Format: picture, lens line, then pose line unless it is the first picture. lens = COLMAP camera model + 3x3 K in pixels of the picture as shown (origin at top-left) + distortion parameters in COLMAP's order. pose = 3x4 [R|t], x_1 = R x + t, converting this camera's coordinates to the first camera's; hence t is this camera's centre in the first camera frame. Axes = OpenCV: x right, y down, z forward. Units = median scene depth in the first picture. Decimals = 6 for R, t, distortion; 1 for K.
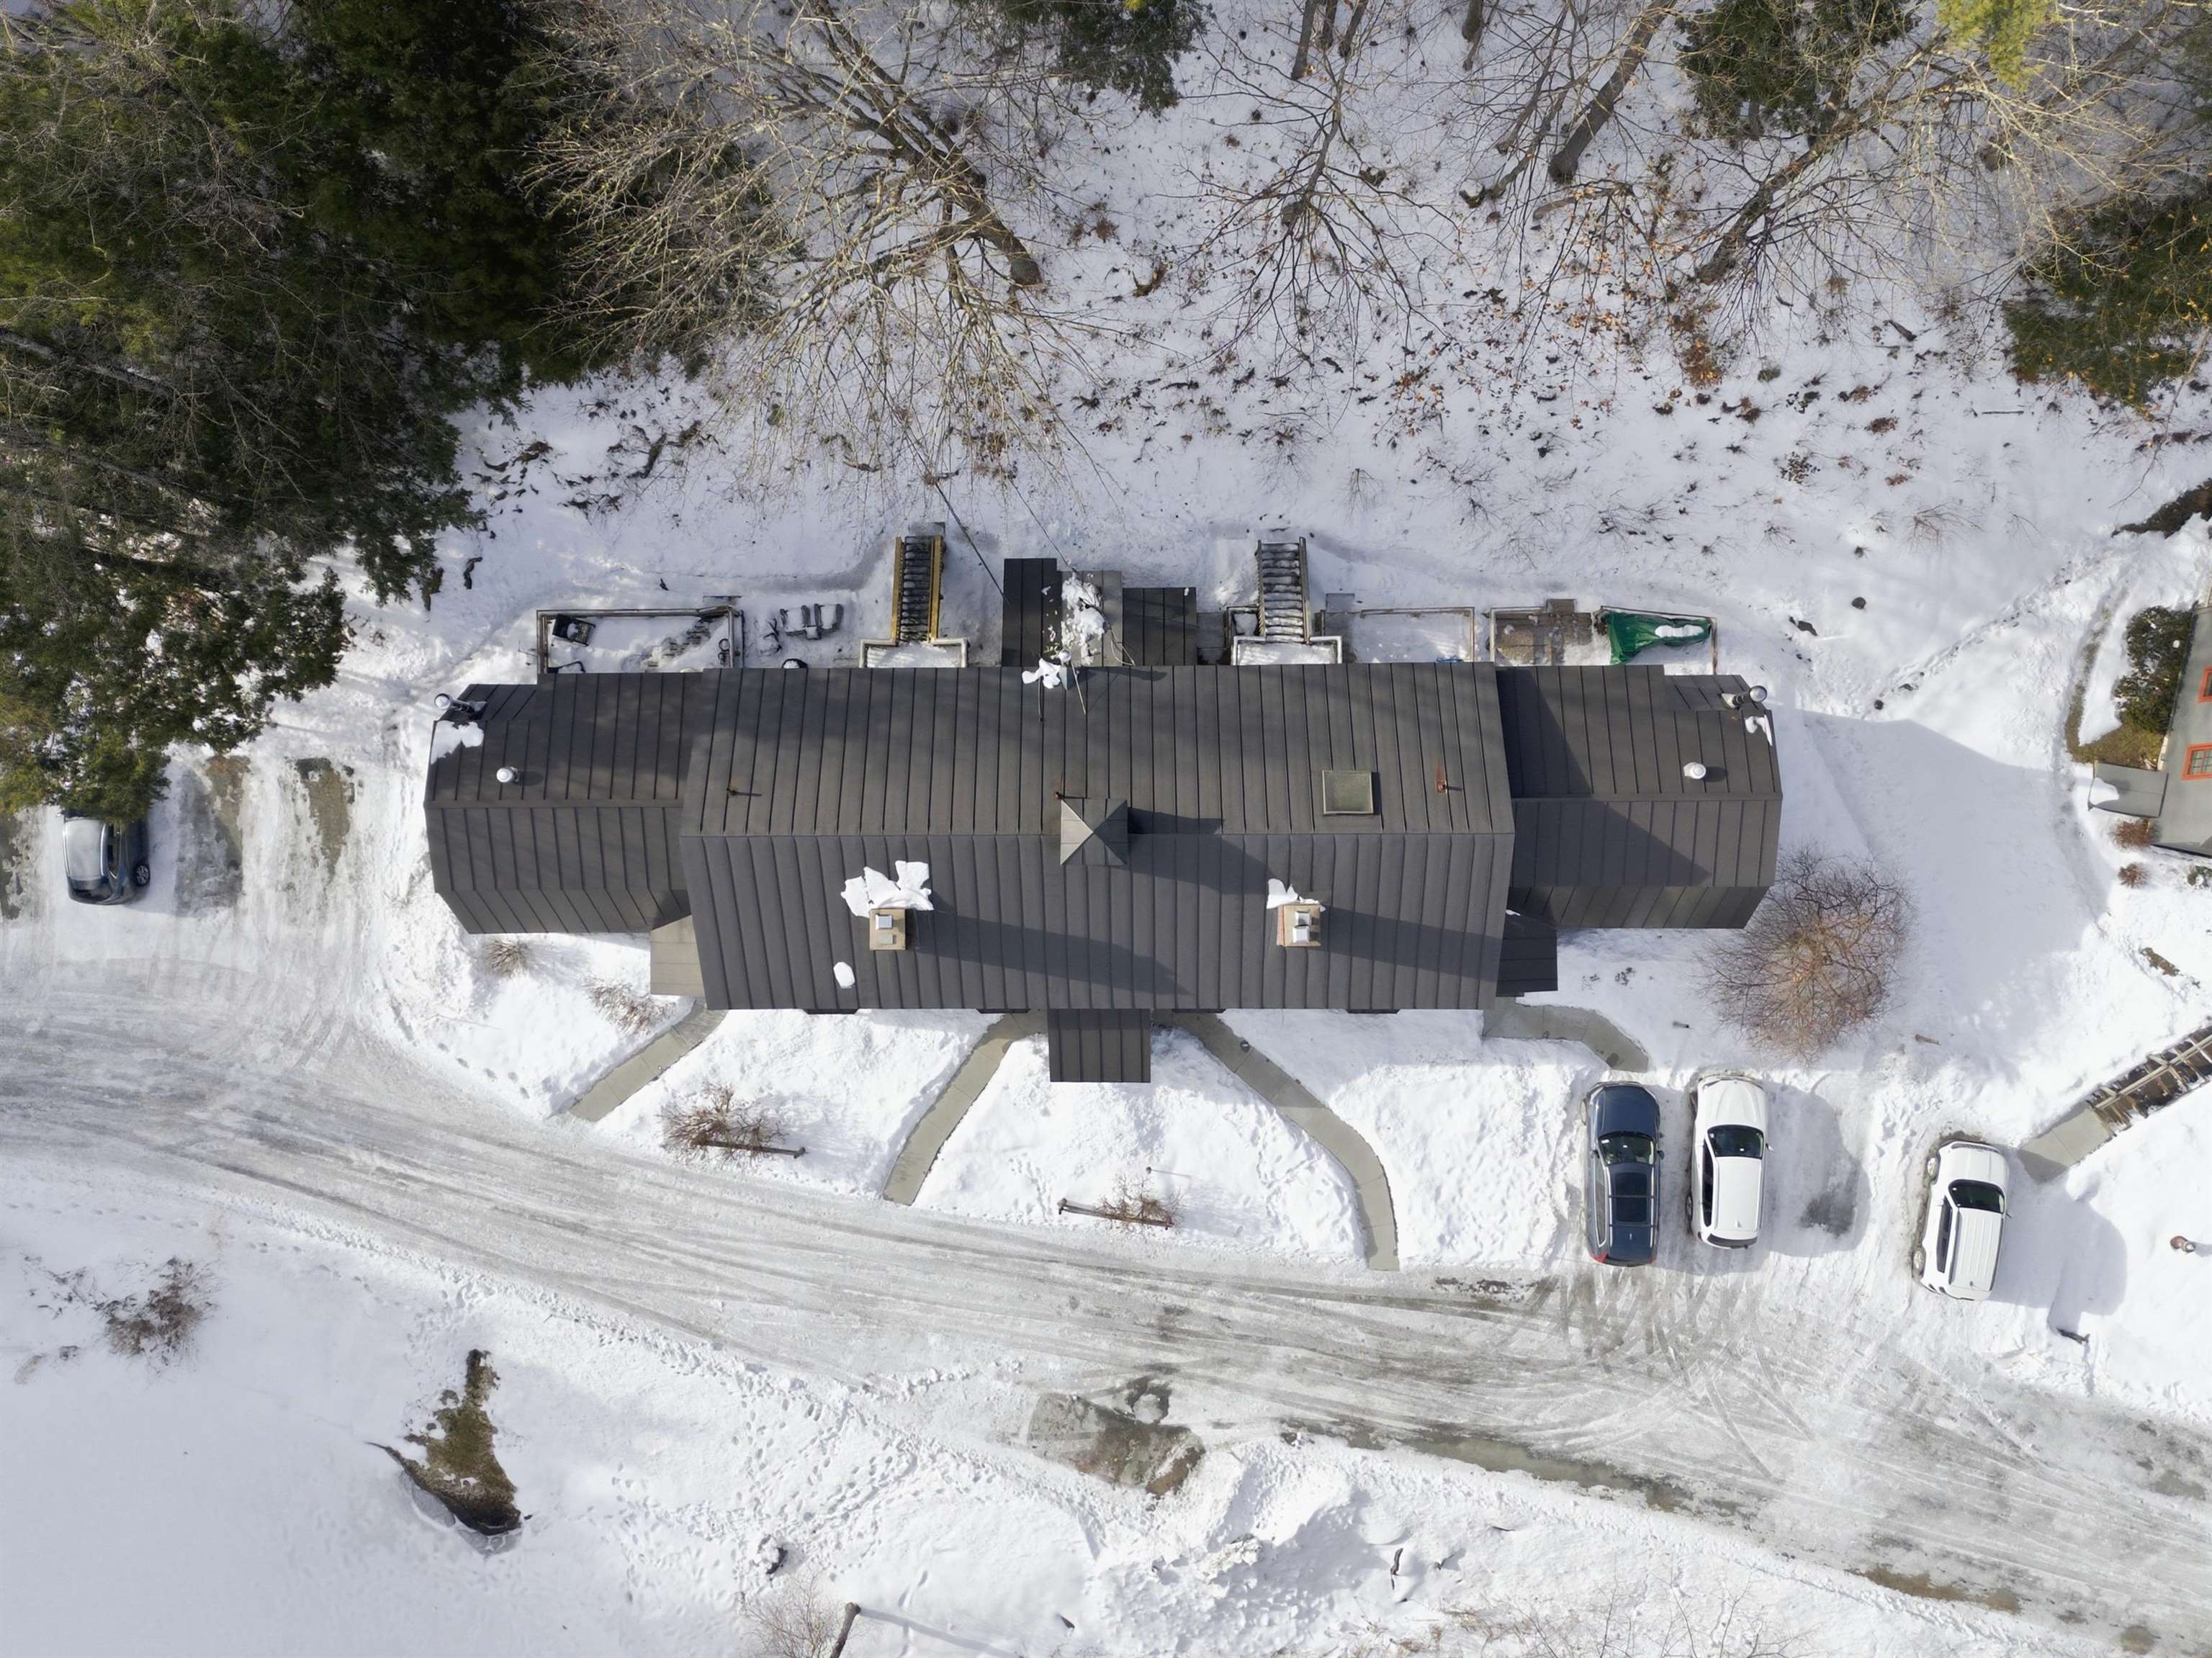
lens RADIAL K [[1790.0, 0, 1082.3], [0, 1790.0, 821.0], [0, 0, 1]] dist [0.095675, -0.113457]
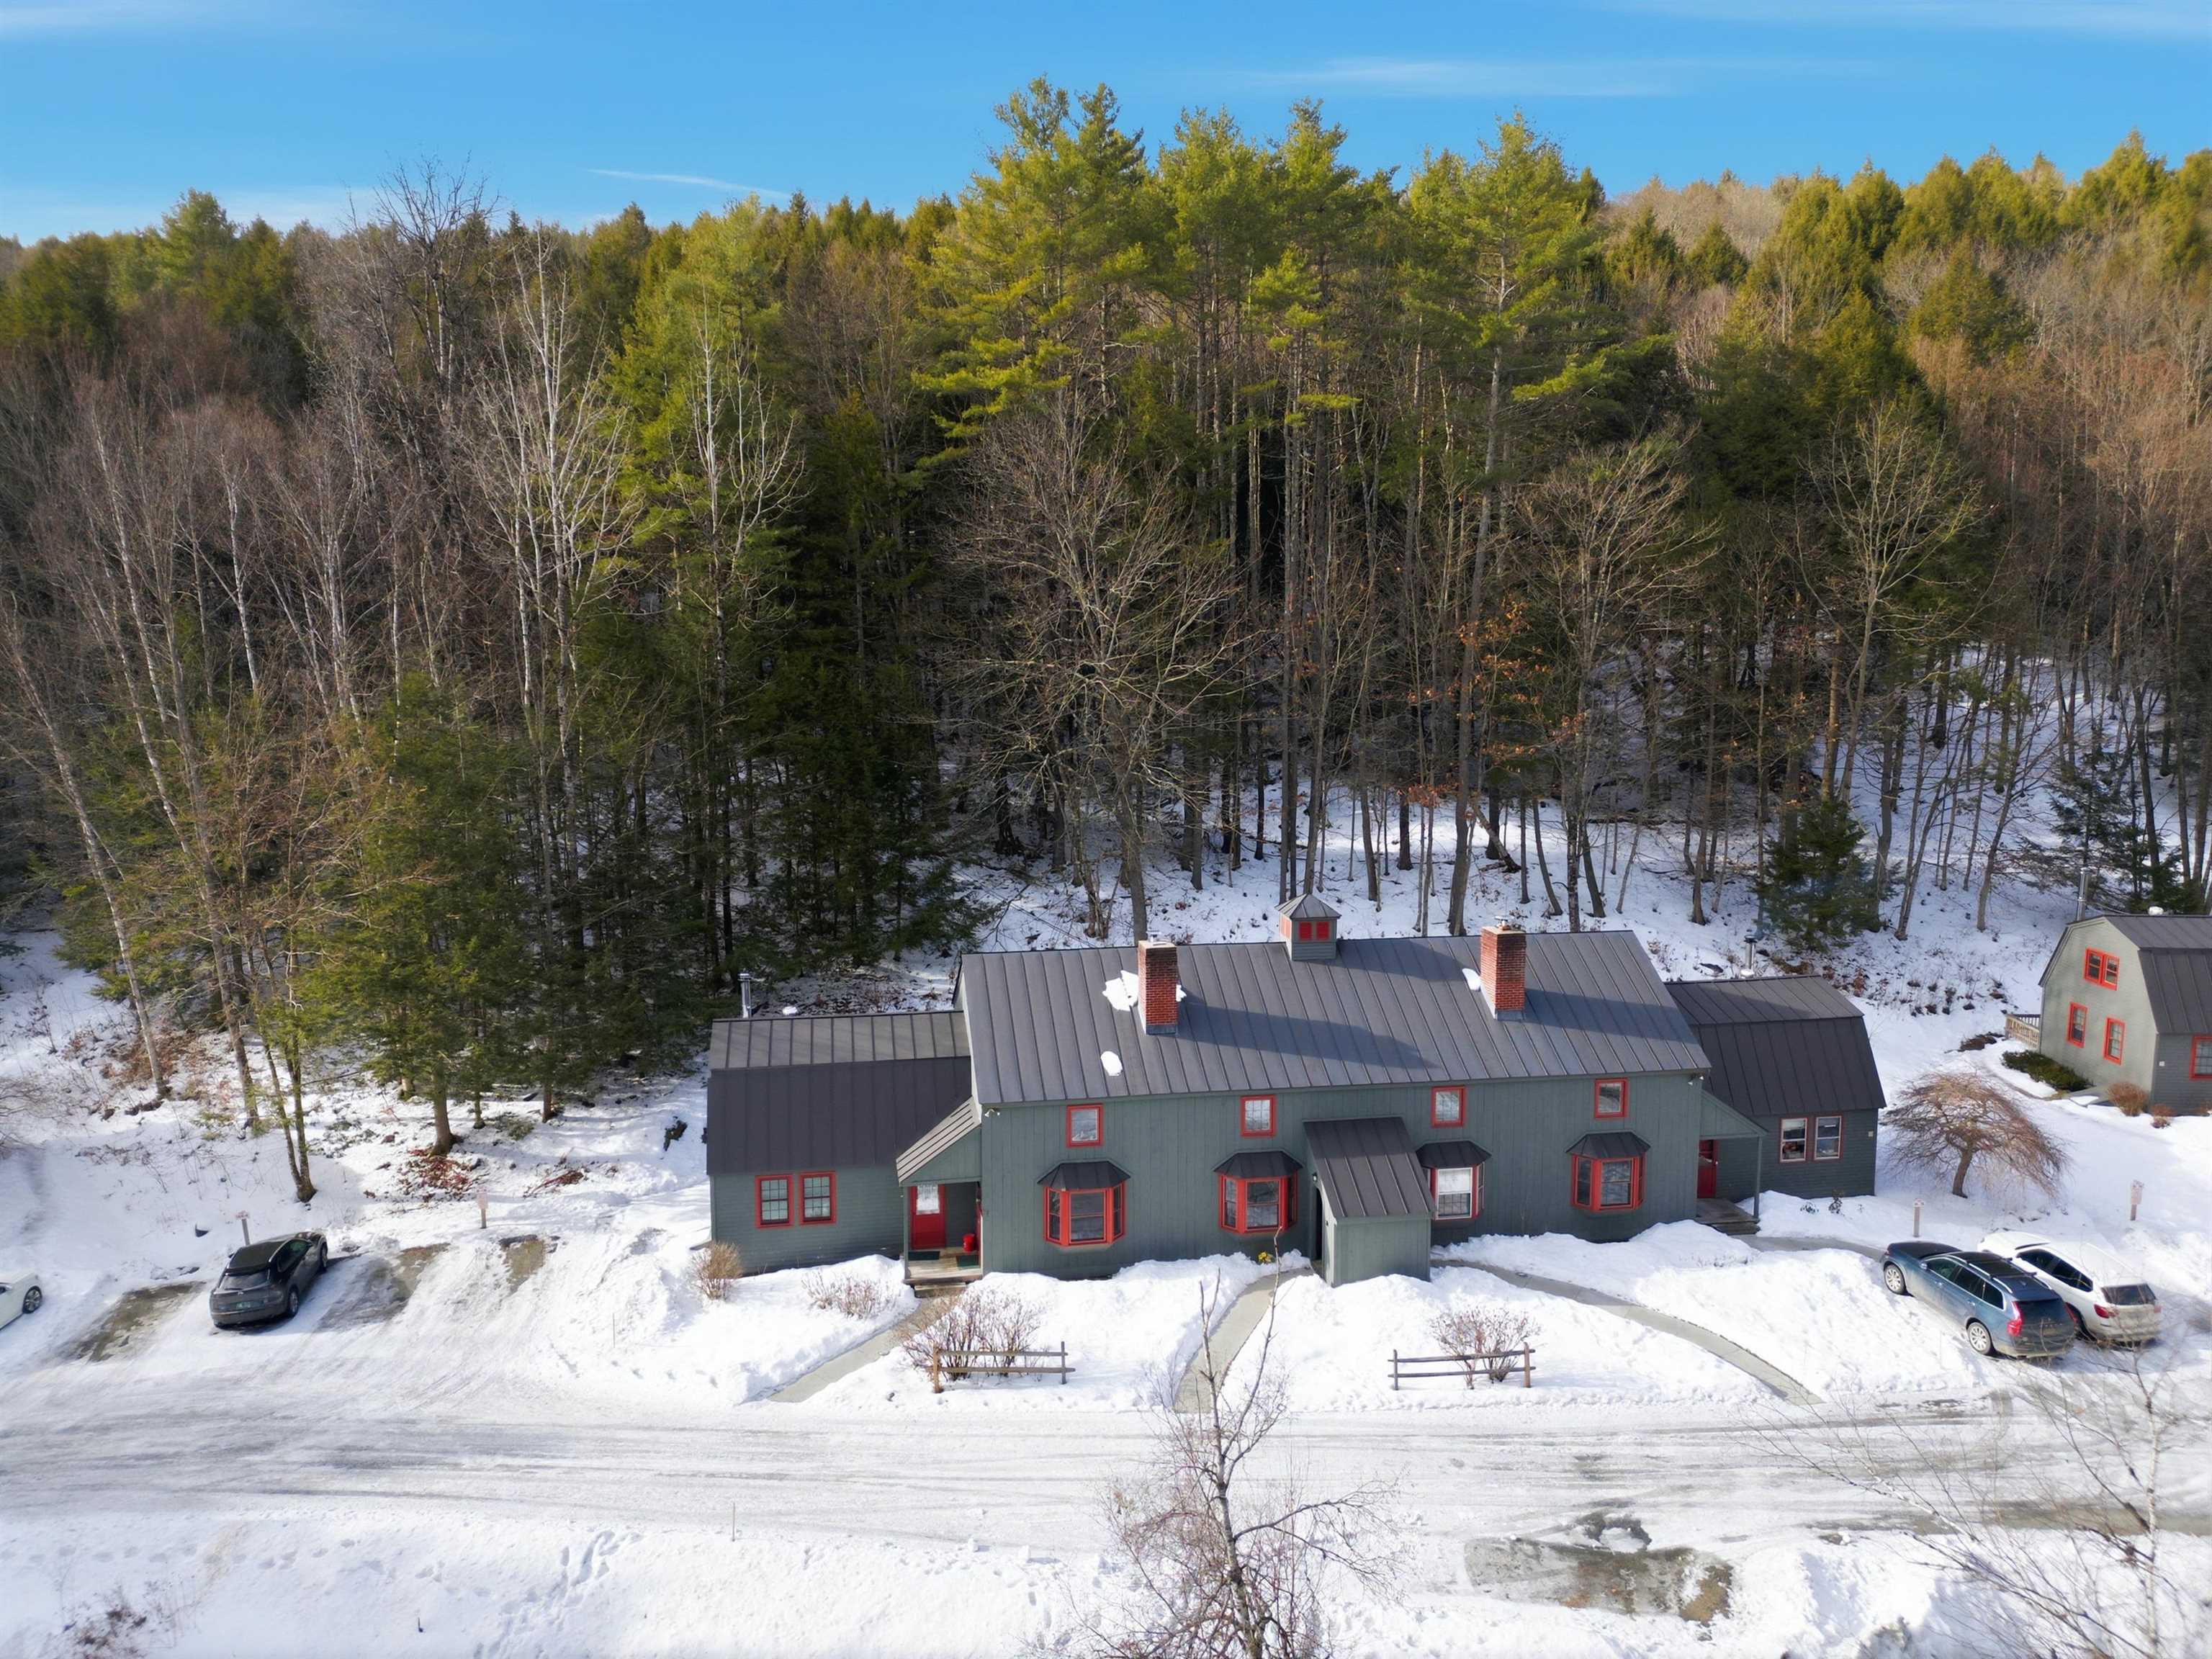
lens RADIAL K [[1539.1, 0, 1106.0], [0, 1539.1, 829.5], [0, 0, 1]] dist [0.072460, -0.062461]
pose [[0.984369, 0.000942, 0.176114, -0.260300], [0.174137, 0.144297, -0.974092, 0.830234], [-0.026330, 0.989534, 0.141878, 0.655782]]
